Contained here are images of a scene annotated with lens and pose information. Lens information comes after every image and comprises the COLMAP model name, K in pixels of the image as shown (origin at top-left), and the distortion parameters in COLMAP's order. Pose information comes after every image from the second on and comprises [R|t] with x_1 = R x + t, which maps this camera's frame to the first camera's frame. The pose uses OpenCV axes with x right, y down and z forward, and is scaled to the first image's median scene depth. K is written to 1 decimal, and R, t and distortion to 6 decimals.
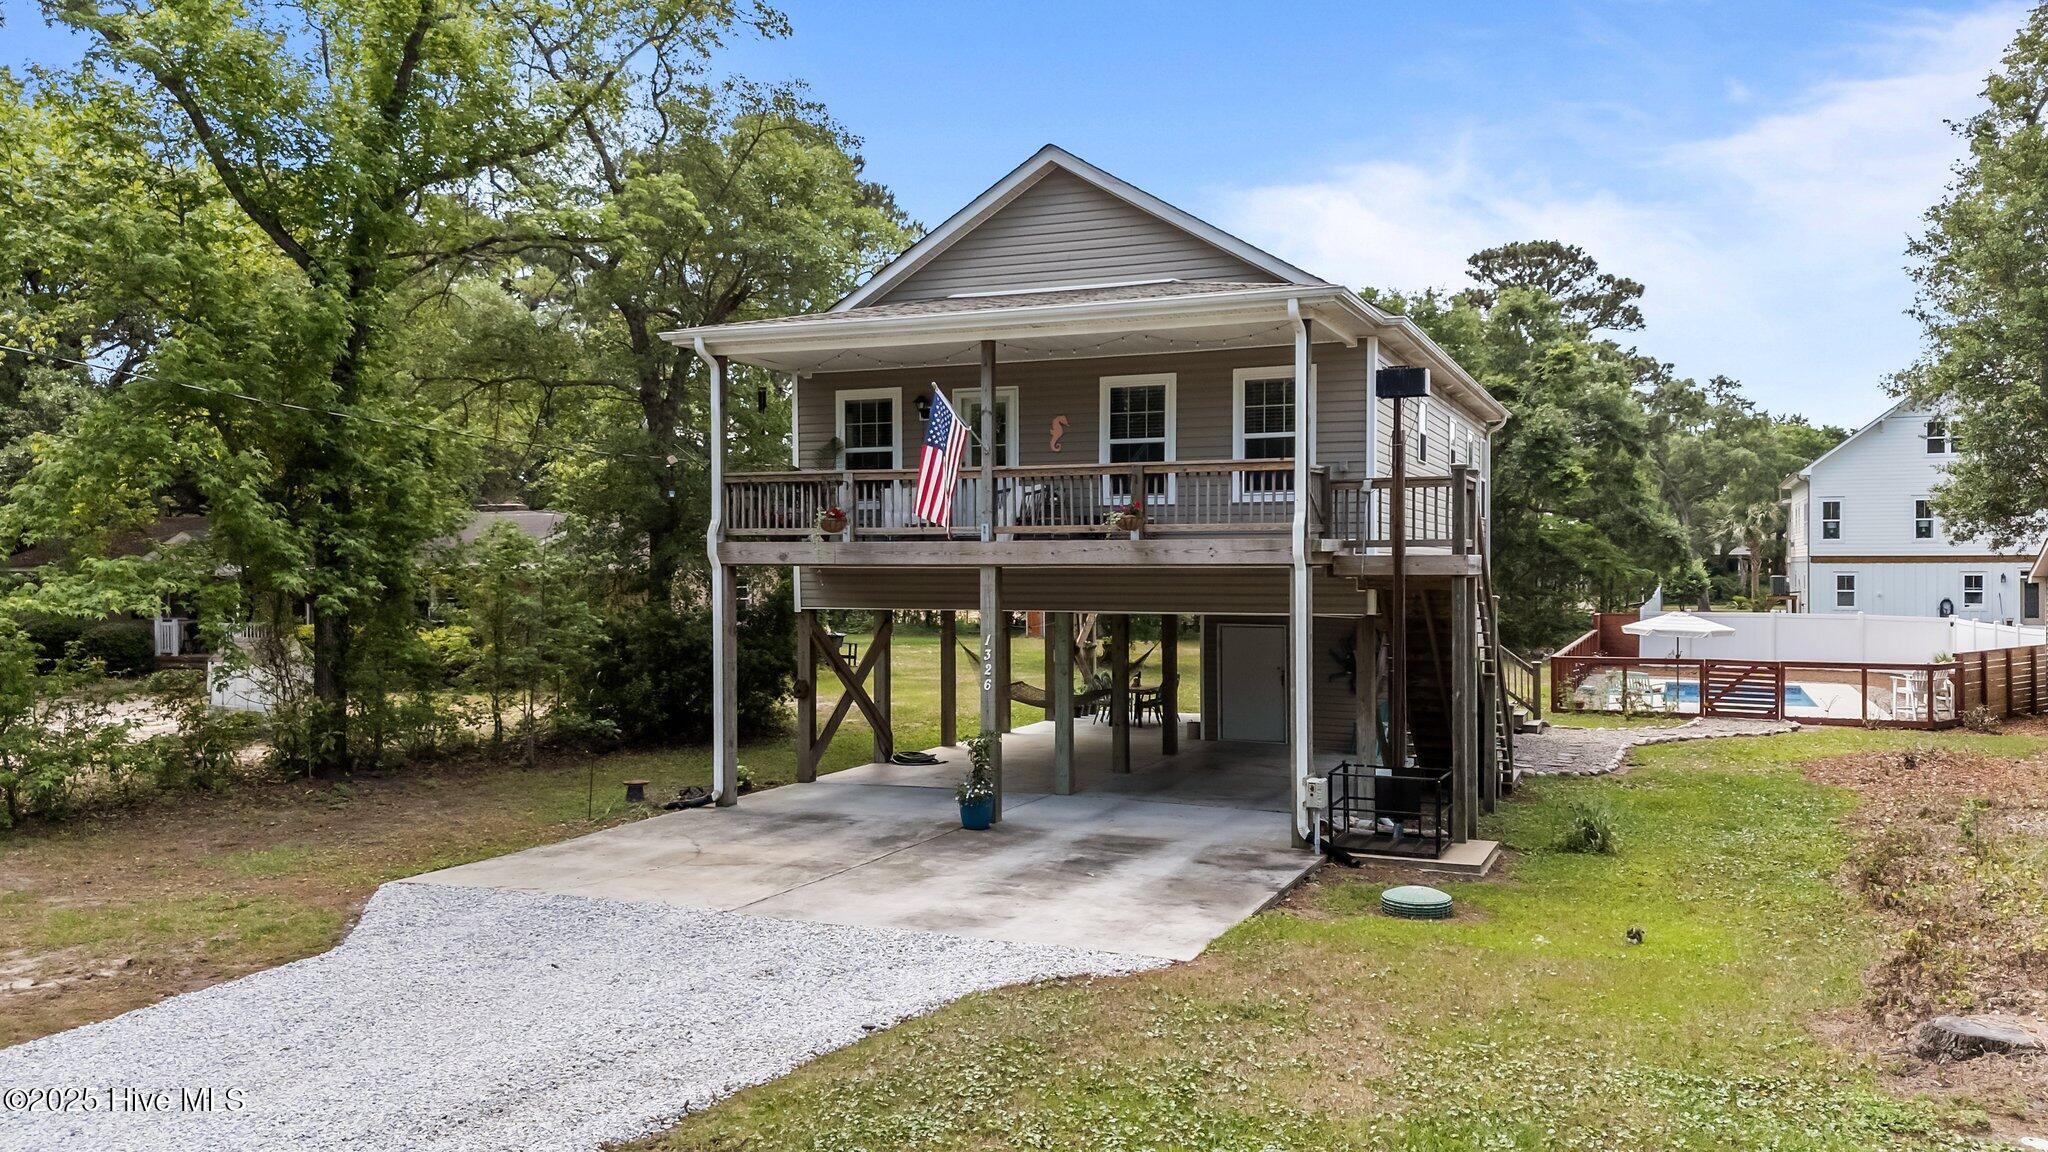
lens RADIAL K [[1489.2, 0, 1024.0], [0, 1489.2, 576.0], [0, 0, 1]] dist [0.047608, -0.005447]
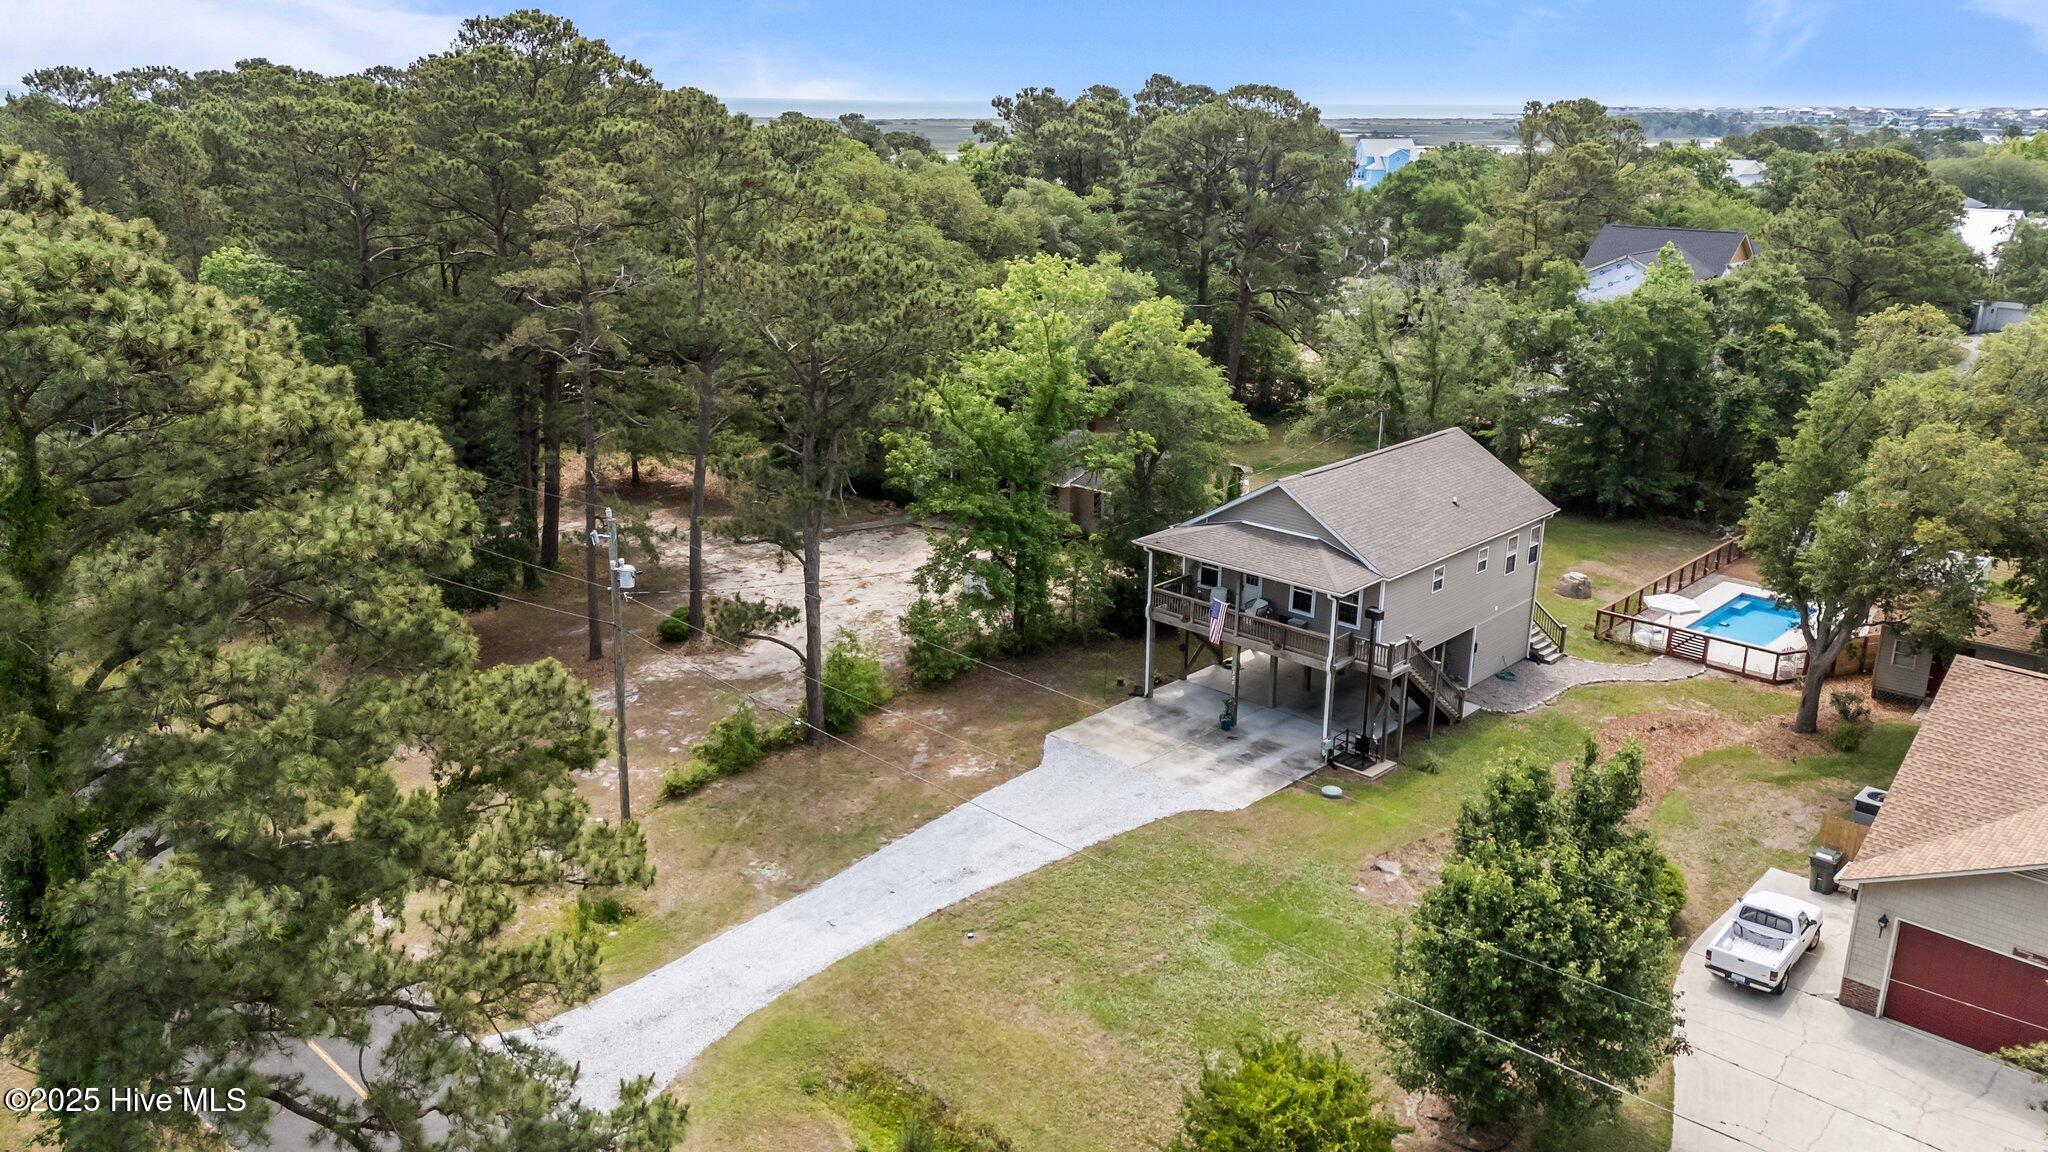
lens RADIAL K [[1489.2, 0, 1024.0], [0, 1489.2, 576.0], [0, 0, 1]] dist [0.047608, -0.005447]
pose [[0.938545, 0.114404, -0.325645, 0.367035], [-0.009390, 0.951585, 0.307243, -0.720267], [0.345028, -0.285304, 0.894180, -1.195891]]
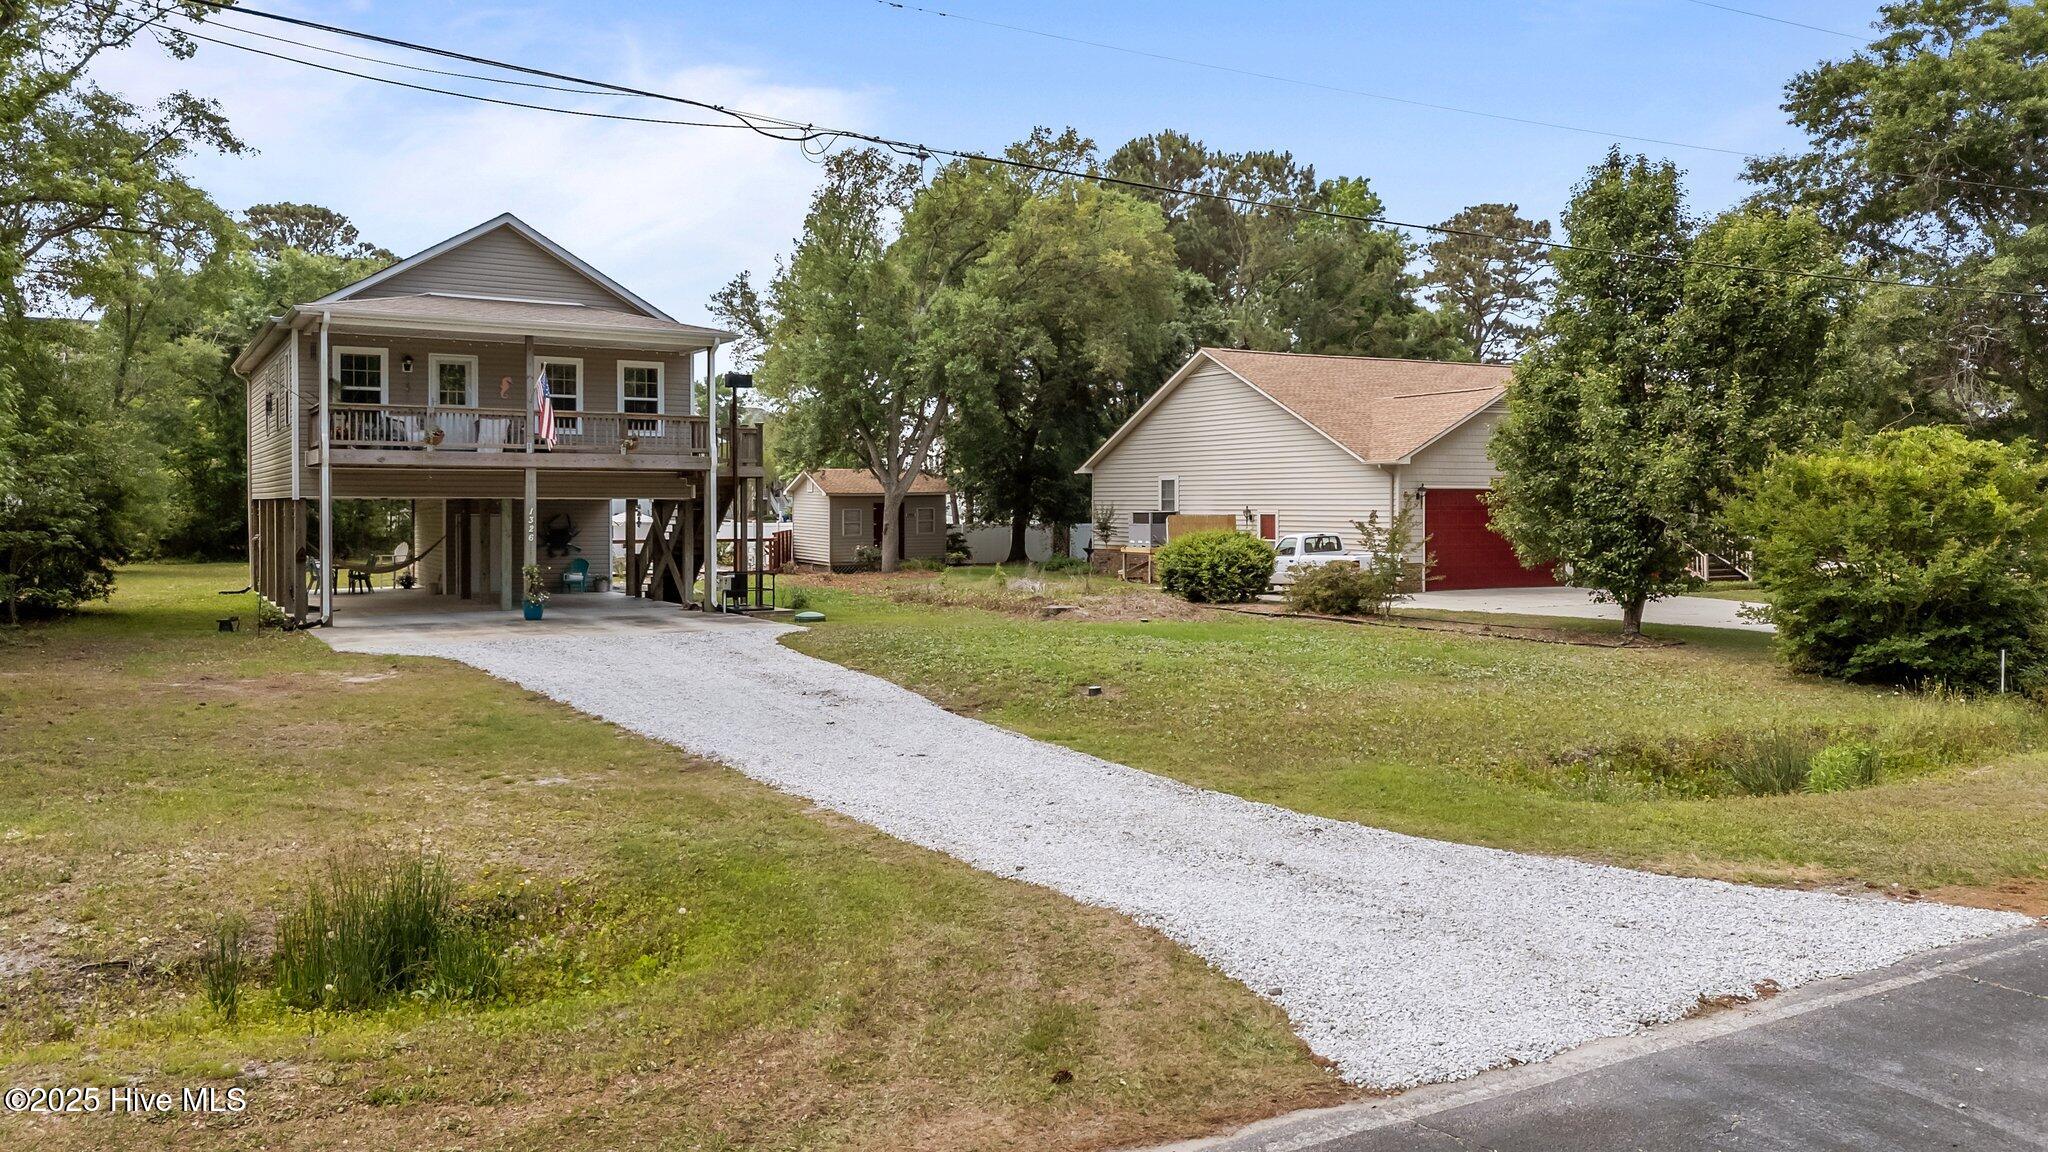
lens RADIAL K [[1489.2, 0, 1024.0], [0, 1489.2, 576.0], [0, 0, 1]] dist [0.047608, -0.005447]
pose [[0.605546, -0.036360, 0.794979, -0.735107], [0.006639, 0.999152, 0.040641, 0.036008], [-0.795783, -0.019332, 0.605274, -0.345559]]
